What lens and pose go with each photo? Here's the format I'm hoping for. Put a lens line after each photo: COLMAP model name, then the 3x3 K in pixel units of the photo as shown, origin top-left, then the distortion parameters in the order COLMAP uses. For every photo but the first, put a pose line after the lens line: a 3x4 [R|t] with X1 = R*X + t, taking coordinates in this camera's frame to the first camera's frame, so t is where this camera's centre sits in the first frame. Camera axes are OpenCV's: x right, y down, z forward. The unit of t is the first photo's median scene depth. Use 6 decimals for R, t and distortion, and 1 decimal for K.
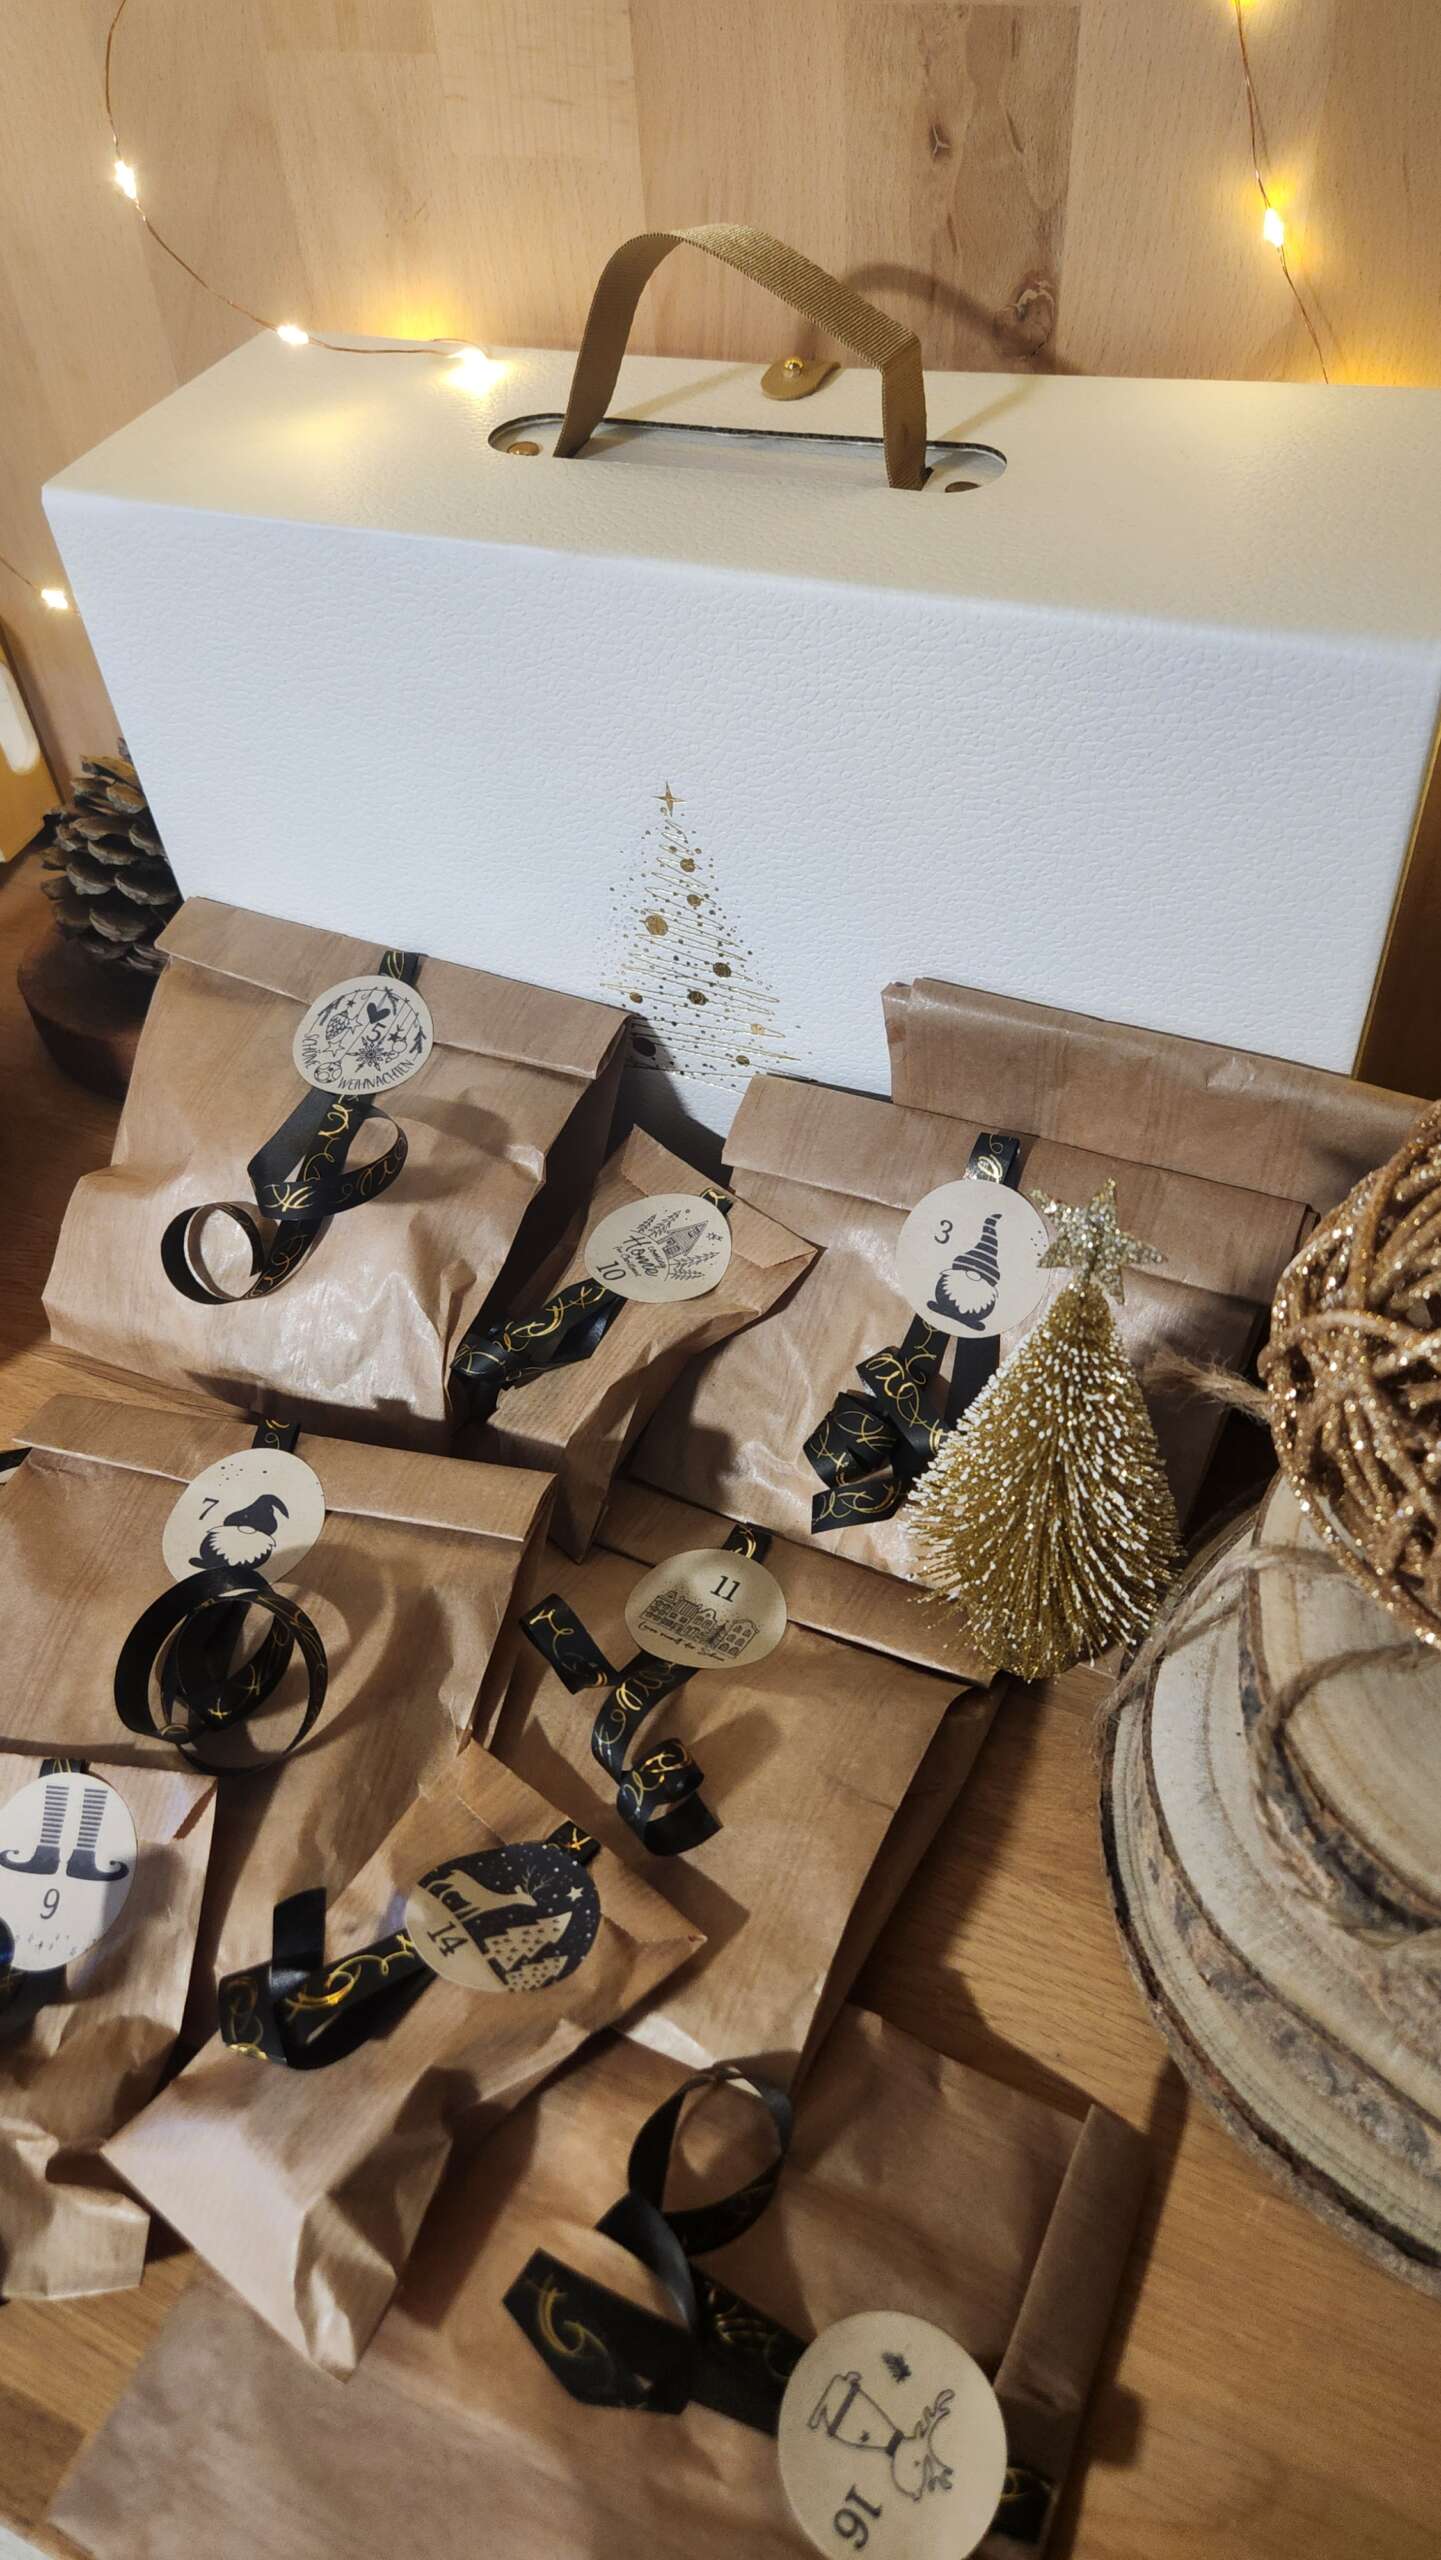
lens RADIAL K [[2040.0, 0, 720.5], [0, 2040.0, 1280.0], [0, 0, 1]] dist [0.064637, 0.002271]
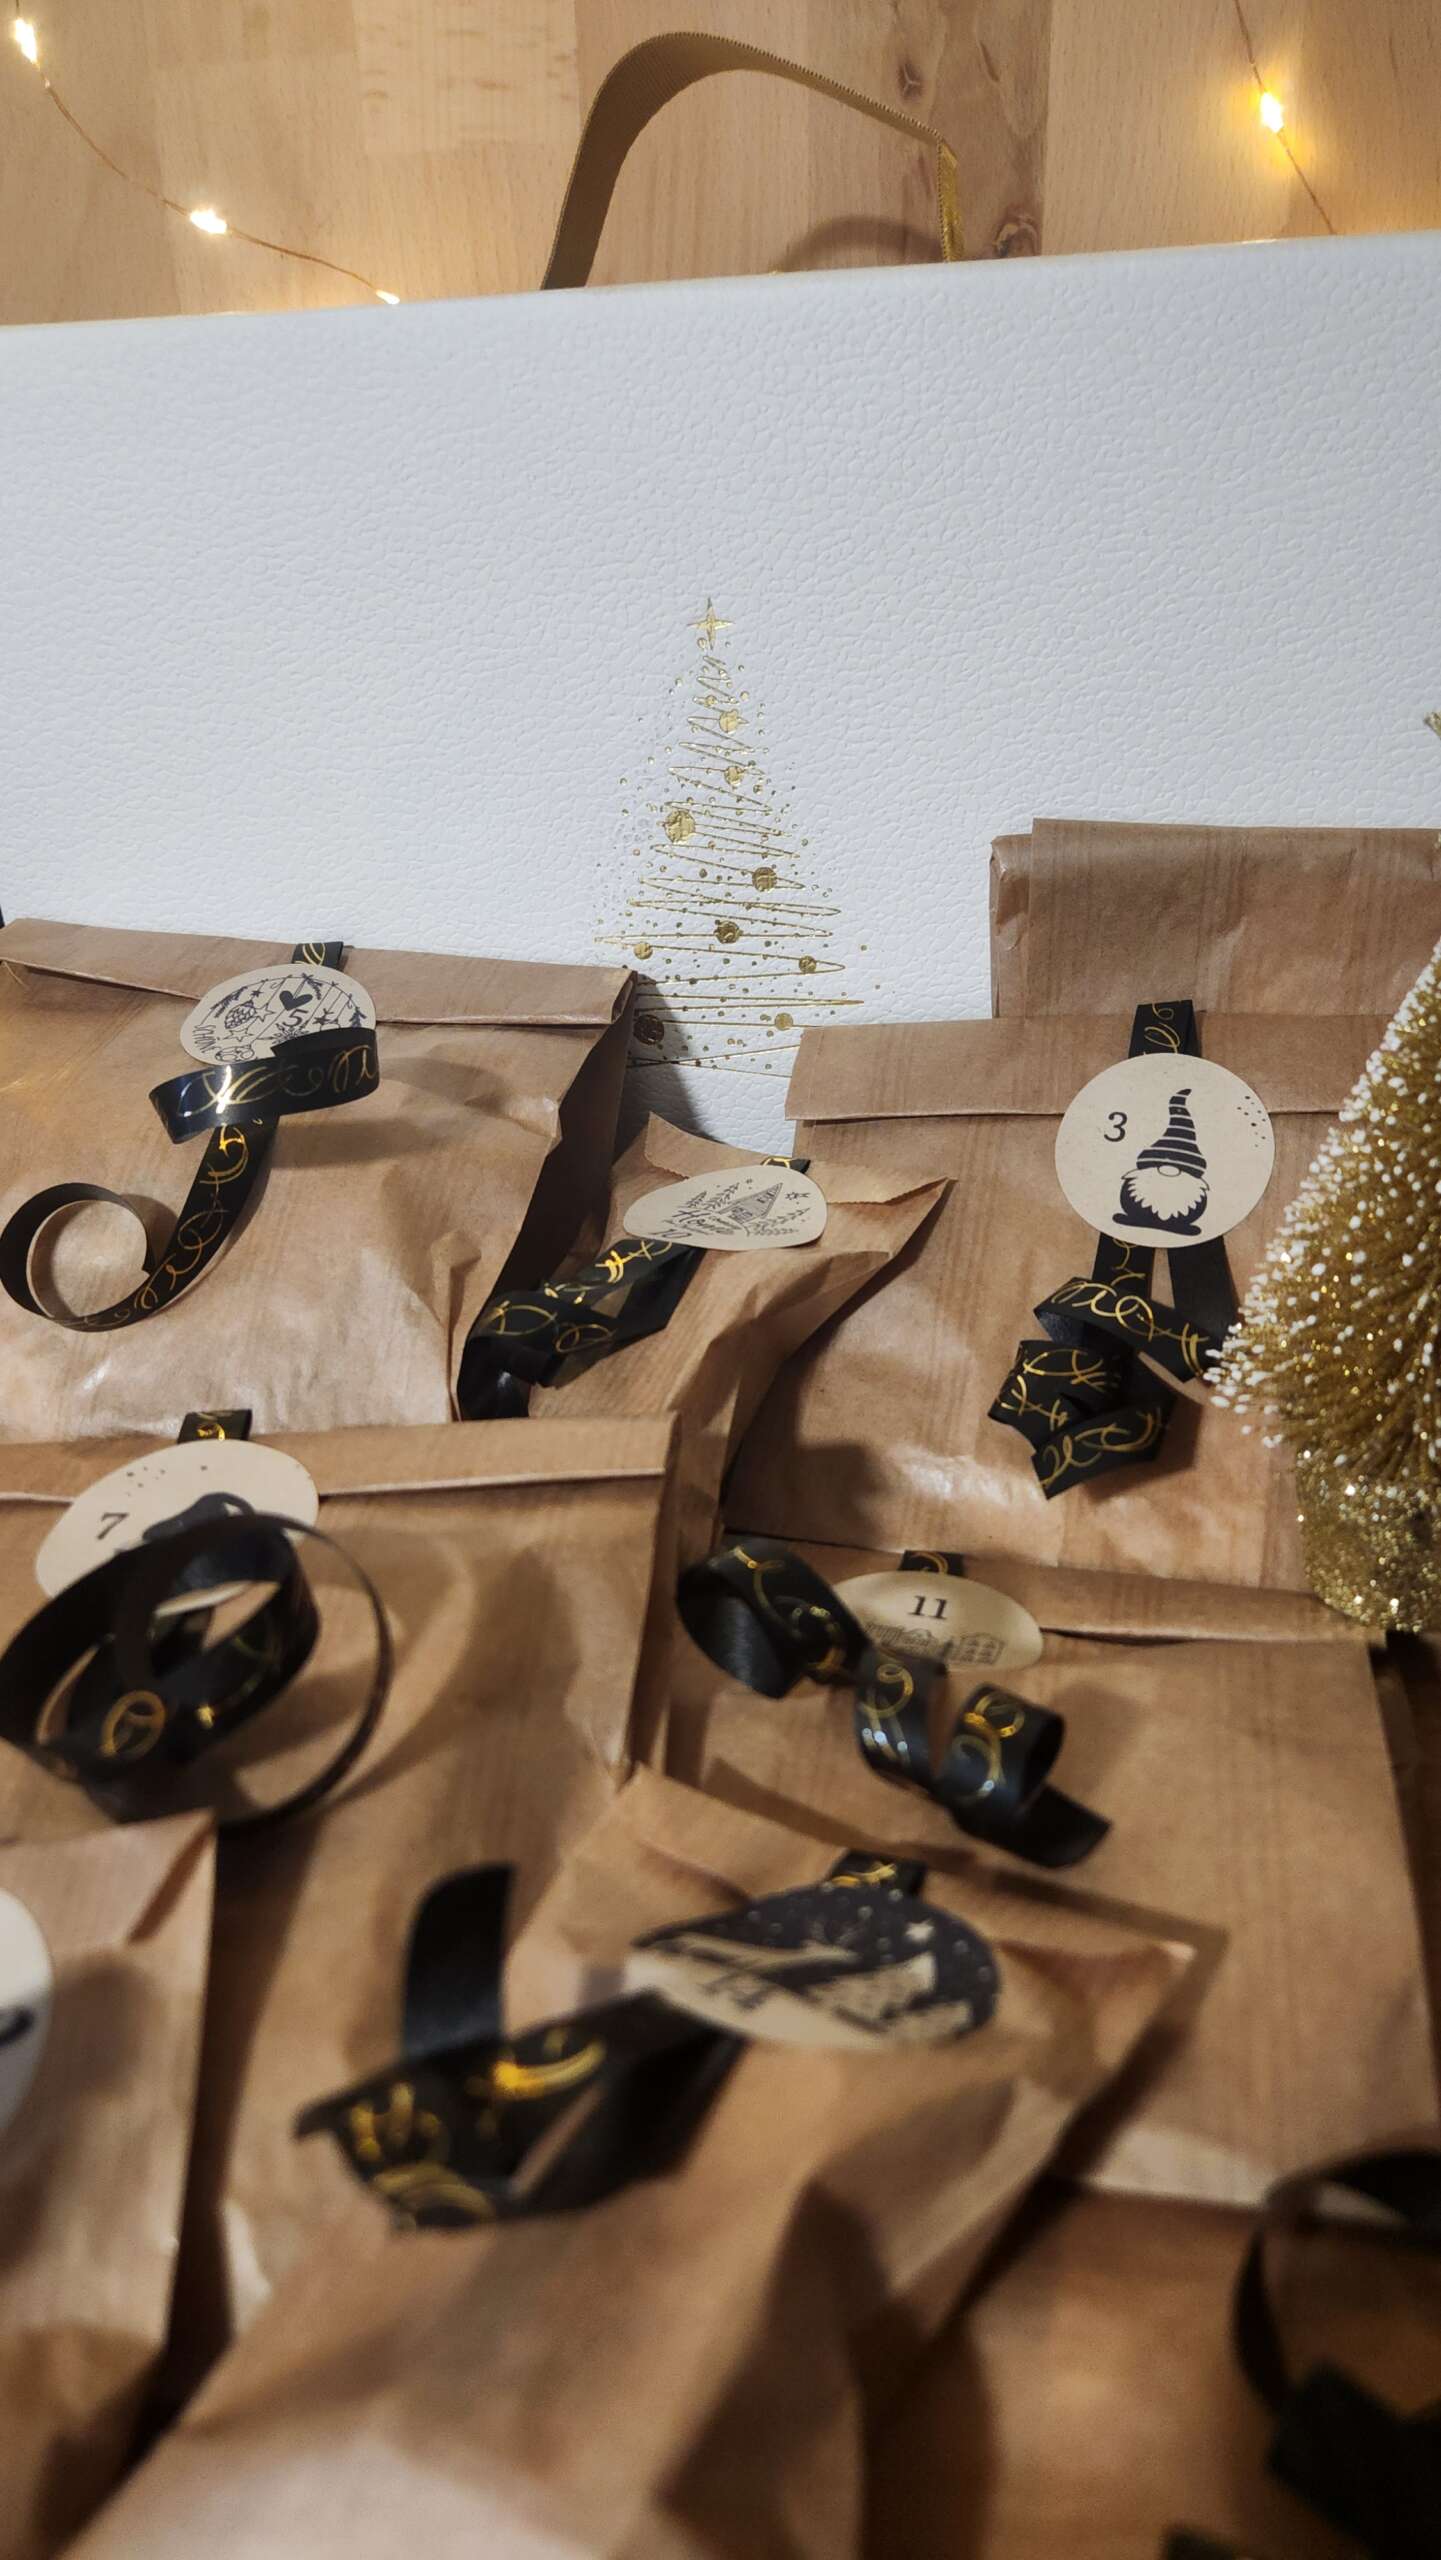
lens RADIAL K [[1903.3, 0, 720.5], [0, 1903.3, 1280.0], [0, 0, 1]] dist [0.029657, -0.005613]
pose [[0.971686, -0.041464, 0.232608, -0.200079], [0.135931, 0.903345, -0.406805, 0.295669], [-0.193257, 0.426906, 0.883404, 0.428983]]
